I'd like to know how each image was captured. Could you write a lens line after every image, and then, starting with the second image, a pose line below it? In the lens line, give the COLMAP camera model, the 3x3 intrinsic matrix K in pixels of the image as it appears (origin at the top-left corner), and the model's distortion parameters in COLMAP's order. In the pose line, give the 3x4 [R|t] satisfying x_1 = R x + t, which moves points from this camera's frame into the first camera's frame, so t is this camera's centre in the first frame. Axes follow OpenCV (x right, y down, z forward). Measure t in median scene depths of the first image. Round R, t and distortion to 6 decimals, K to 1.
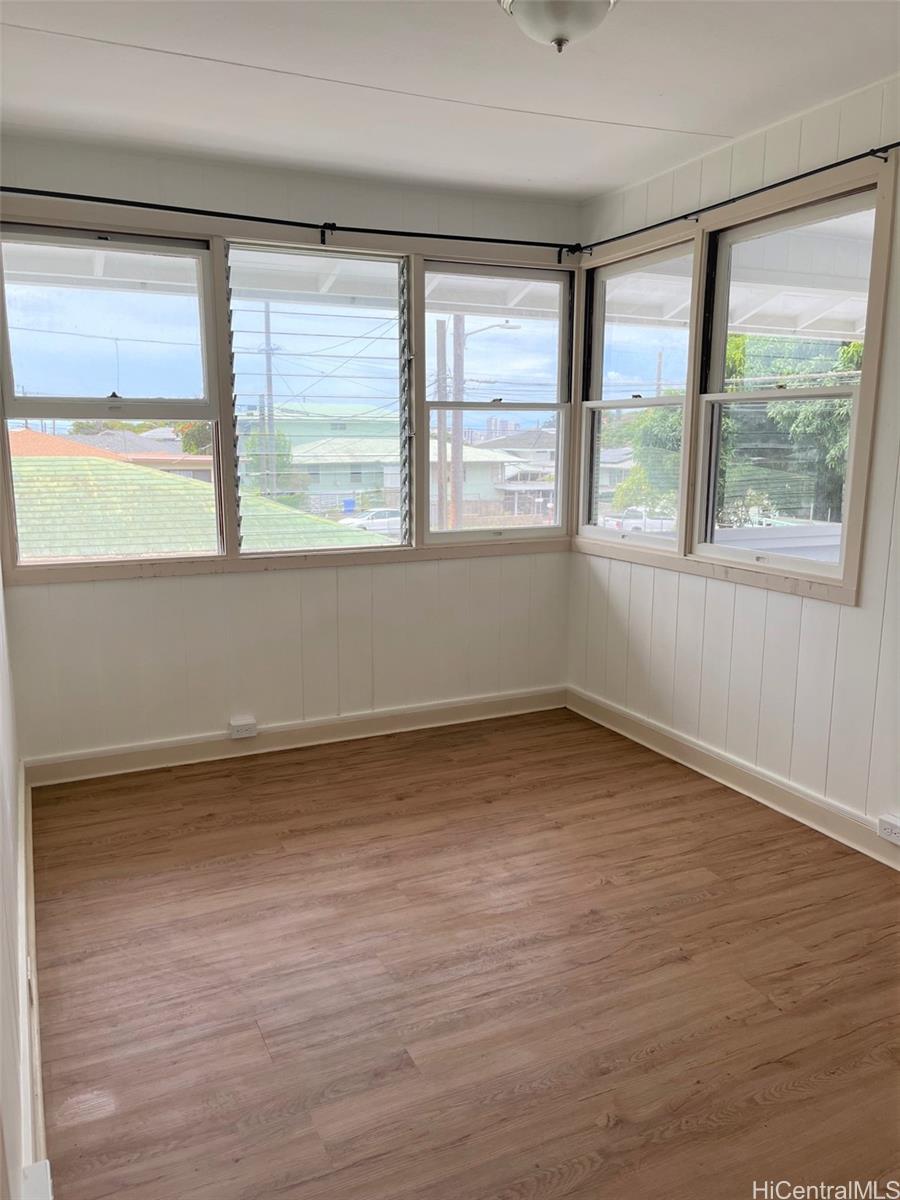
lens RADIAL K [[932.4, 0, 432.1], [0, 932.4, 604.7], [0, 0, 1]] dist [0.084184, -0.110946]
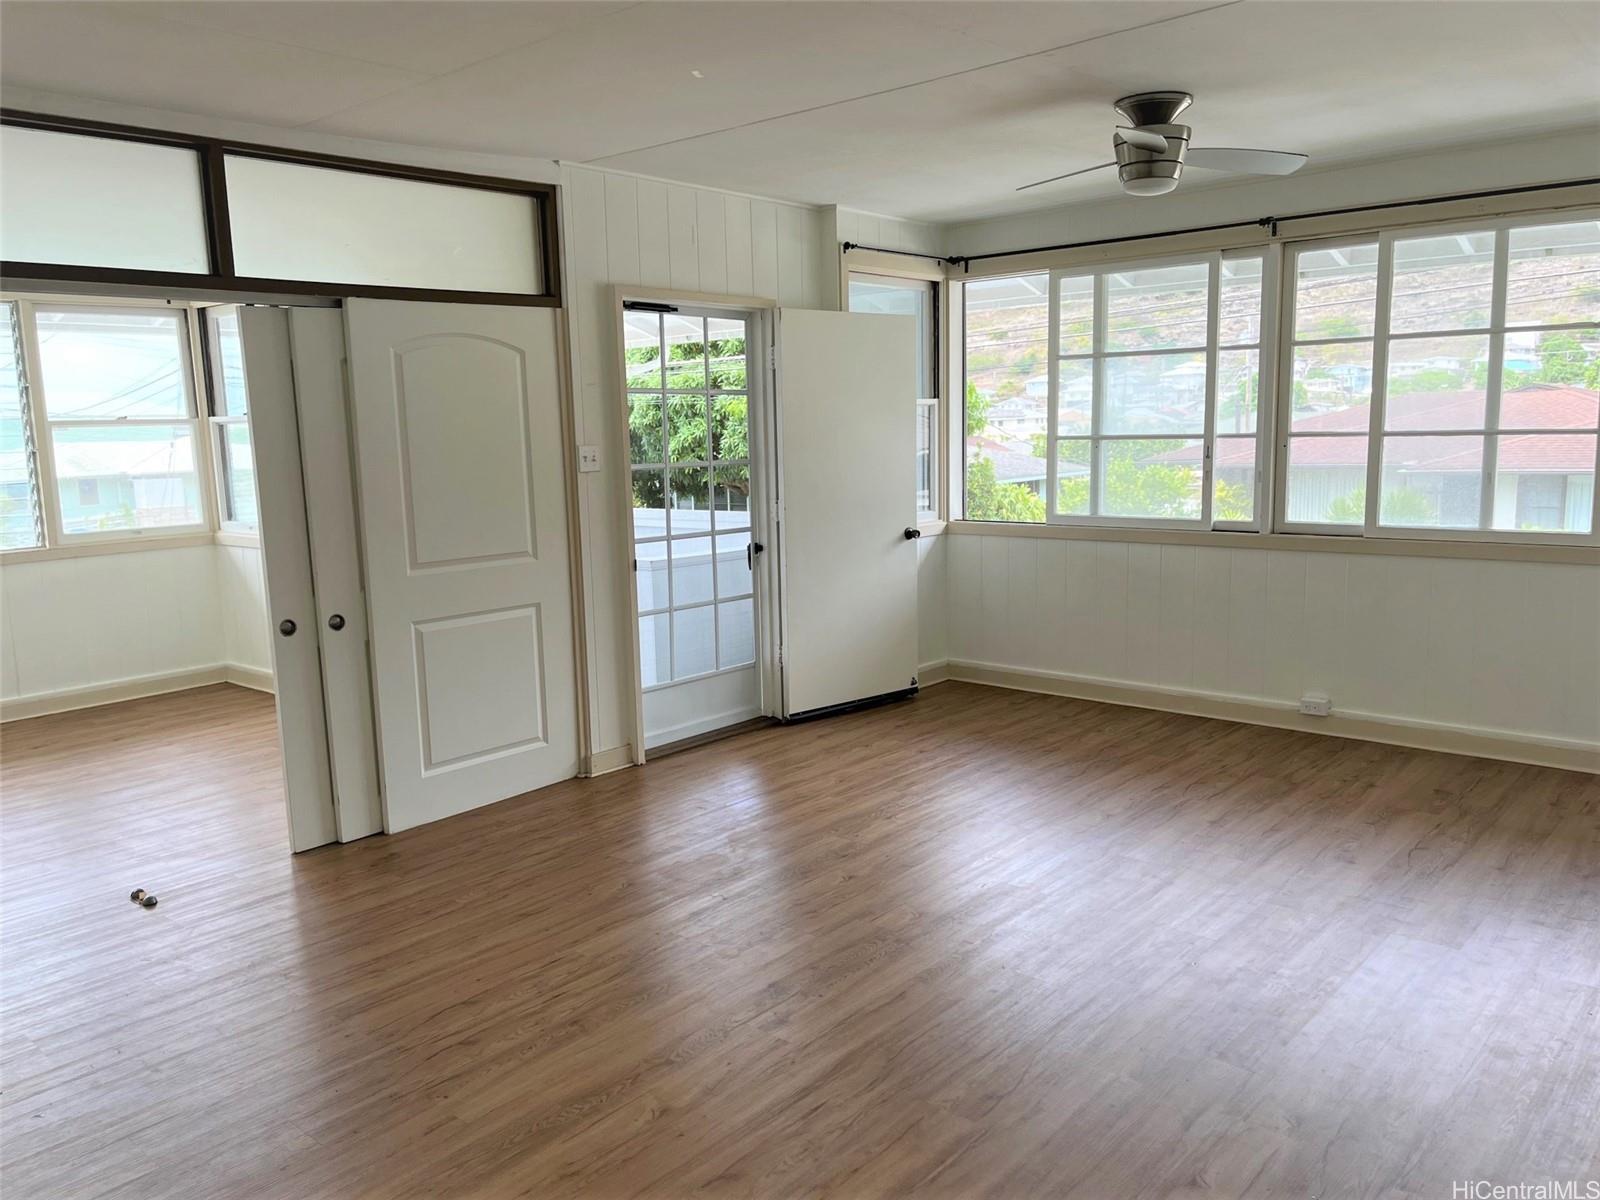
lens RADIAL K [[1243.2, 0, 800.0], [0, 1243.2, 600.0], [0, 0, 1]] dist [0.084184, -0.110946]
pose [[0.911665, -0.083564, 0.402347, 0.184700], [0.099621, 0.994842, -0.019108, 0.117783], [-0.398675, 0.057502, 0.915288, -0.741901]]
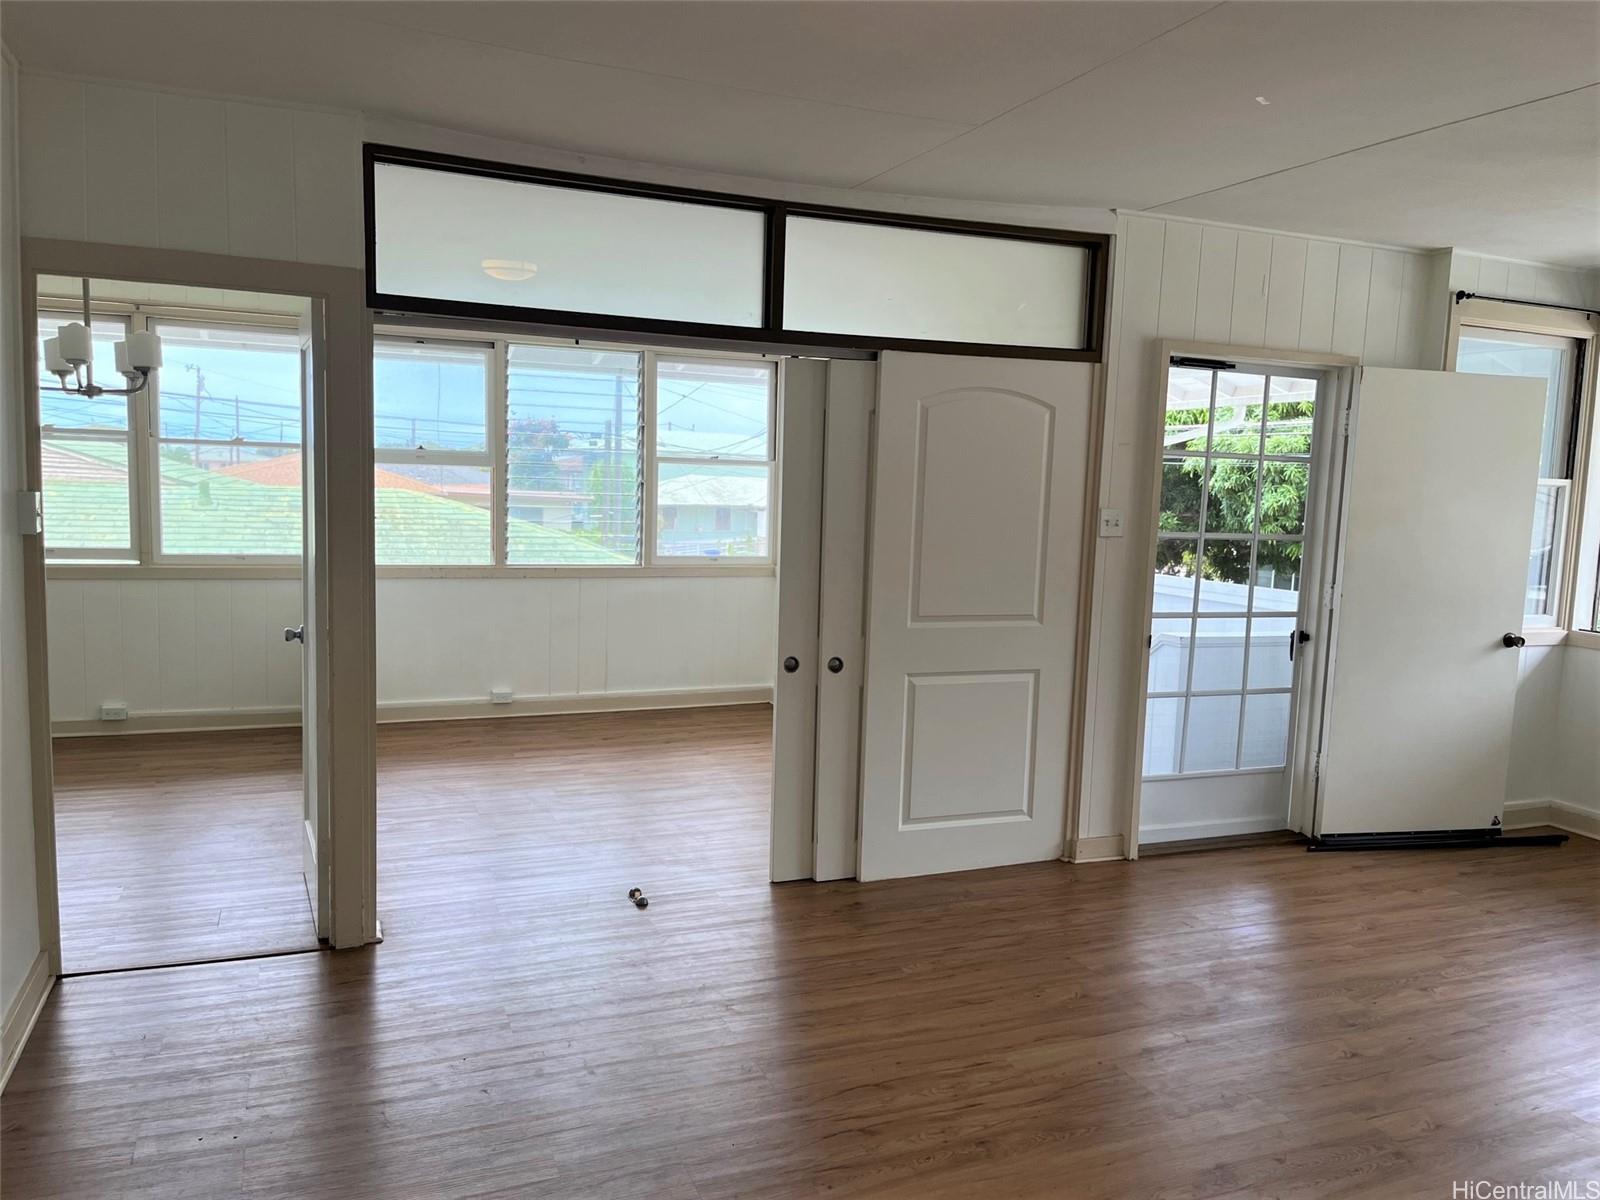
lens RADIAL K [[1243.2, 0, 800.0], [0, 1243.2, 600.0], [0, 0, 1]] dist [0.084184, -0.110946]
pose [[0.998870, 0.035937, -0.031086, 0.246748], [-0.038243, 0.996291, -0.077077, 0.106818], [0.028200, 0.078179, 0.996540, -0.696032]]
